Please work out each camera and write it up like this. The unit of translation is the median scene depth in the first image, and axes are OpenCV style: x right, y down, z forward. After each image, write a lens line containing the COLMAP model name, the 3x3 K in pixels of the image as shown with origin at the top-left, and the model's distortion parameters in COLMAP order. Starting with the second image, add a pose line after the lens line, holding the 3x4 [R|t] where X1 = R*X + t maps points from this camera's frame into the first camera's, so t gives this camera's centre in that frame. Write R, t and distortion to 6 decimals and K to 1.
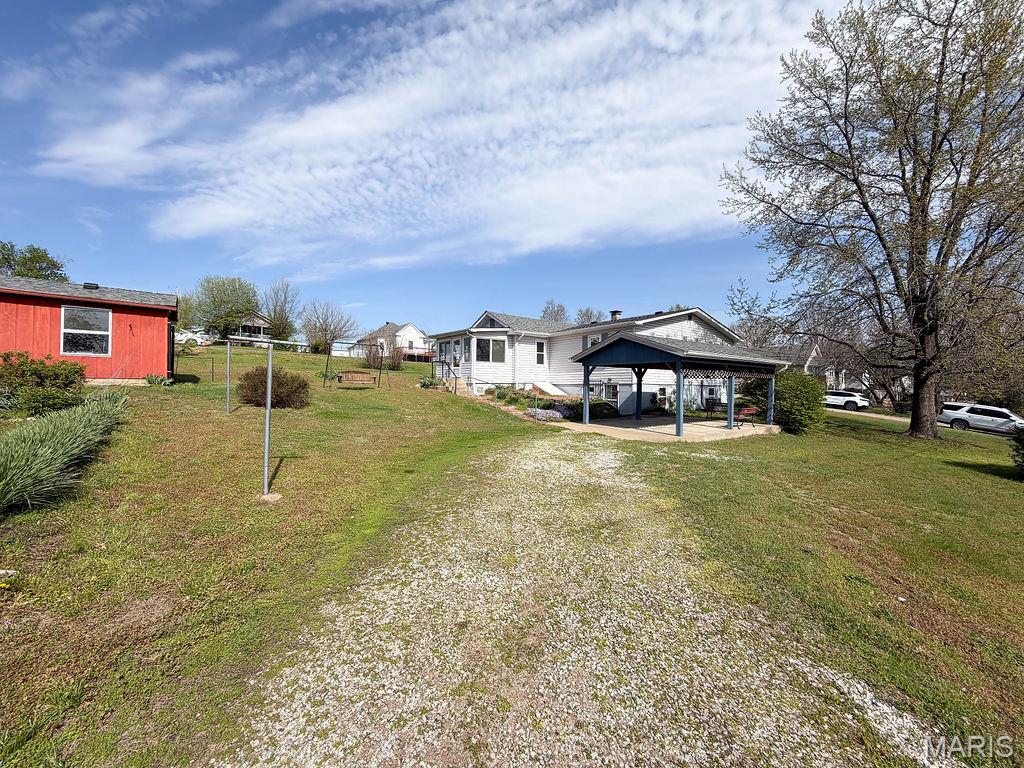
lens RADIAL K [[408.0, 0, 504.9], [0, 408.0, 381.7], [0, 0, 1]] dist [-0.002137, 0.000282]
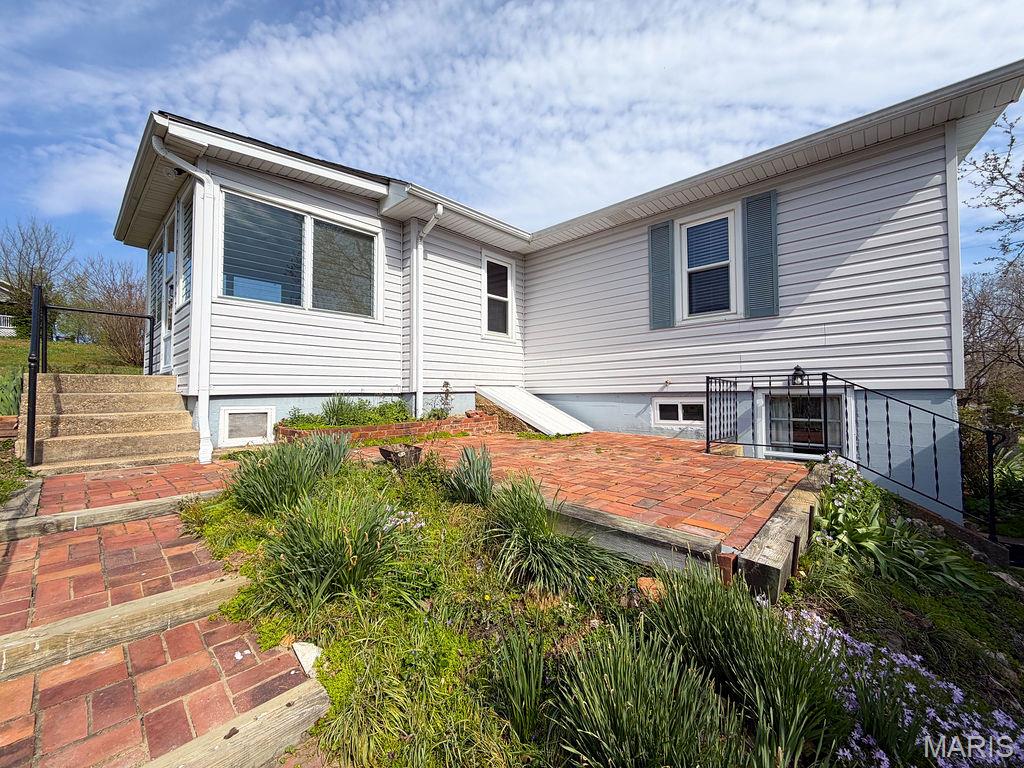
lens RADIAL K [[408.0, 0, 508.7], [0, 408.0, 388.0], [0, 0, 1]] dist [-0.002137, 0.000282]
pose [[0.984601, -0.007982, 0.174636, 0.040857], [0.010129, 0.999884, -0.011403, 0.004501], [-0.174525, 0.012996, 0.984567, 0.721547]]
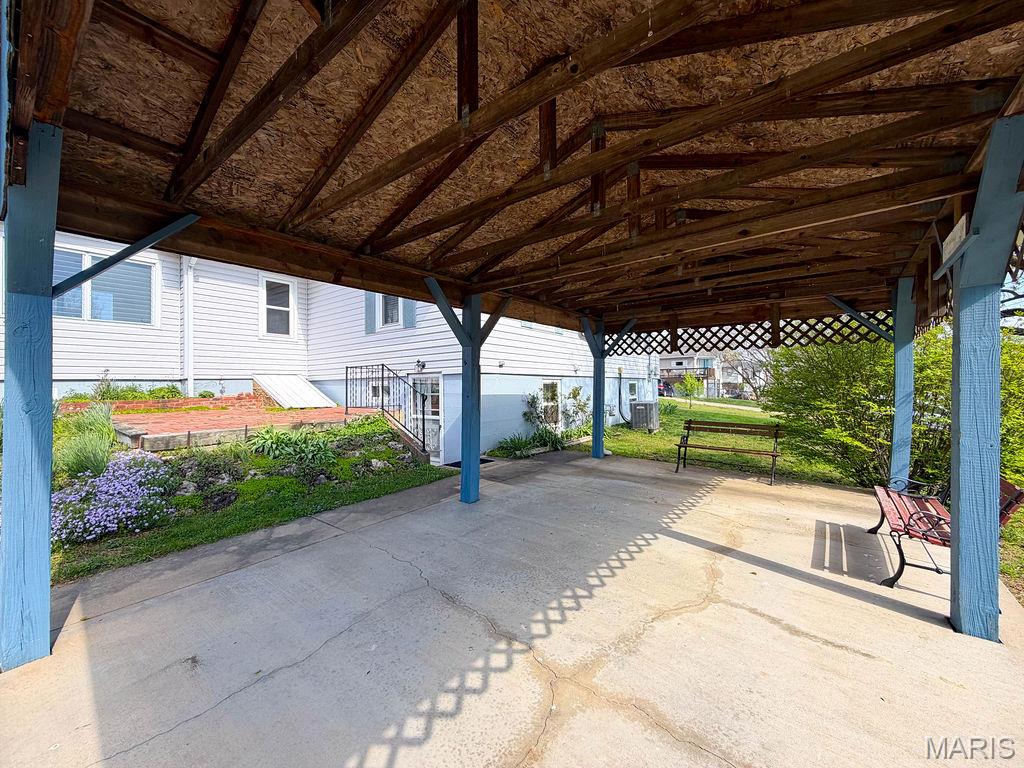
lens RADIAL K [[408.0, 0, 512.3], [0, 408.0, 384.5], [0, 0, 1]] dist [-0.002137, 0.000282]
pose [[0.963584, -0.016038, 0.266926, 0.217888], [0.016385, 0.999865, 0.000928, 0.013437], [-0.266905, 0.003480, 0.963717, 0.556577]]
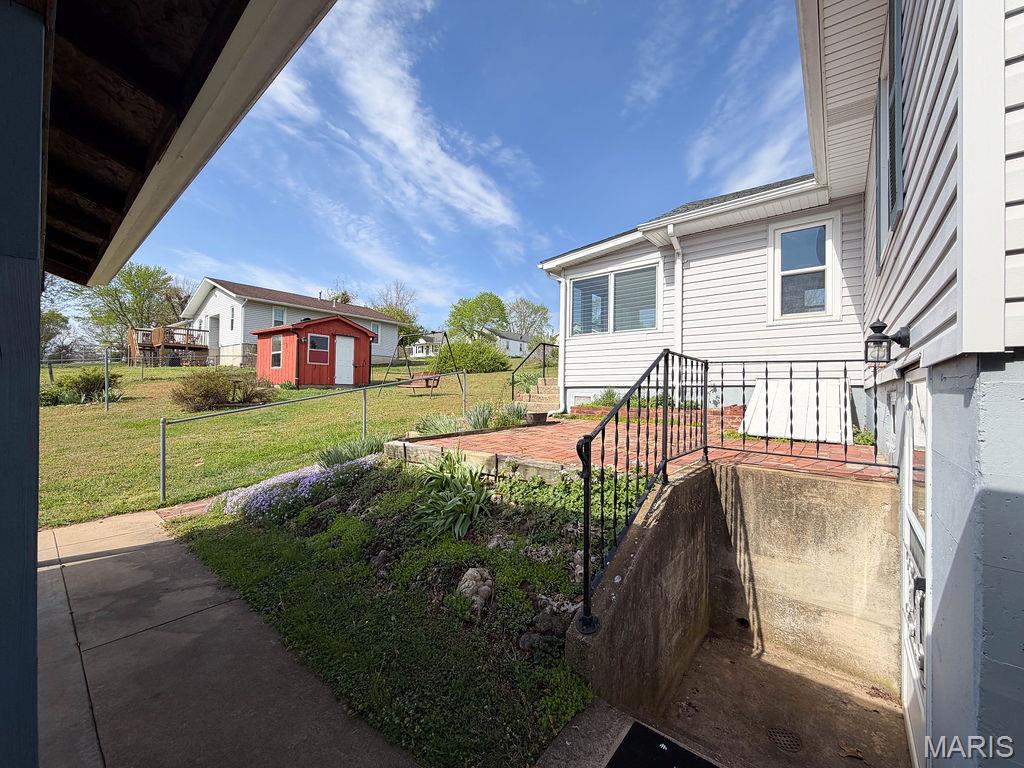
lens RADIAL K [[408.0, 0, 502.9], [0, 408.0, 385.9], [0, 0, 1]] dist [-0.002137, 0.000282]
pose [[0.237479, -0.015137, -0.971275, 0.310878], [-0.005718, 0.999839, -0.016980, 0.010039], [0.971376, 0.009586, 0.237354, 0.792027]]
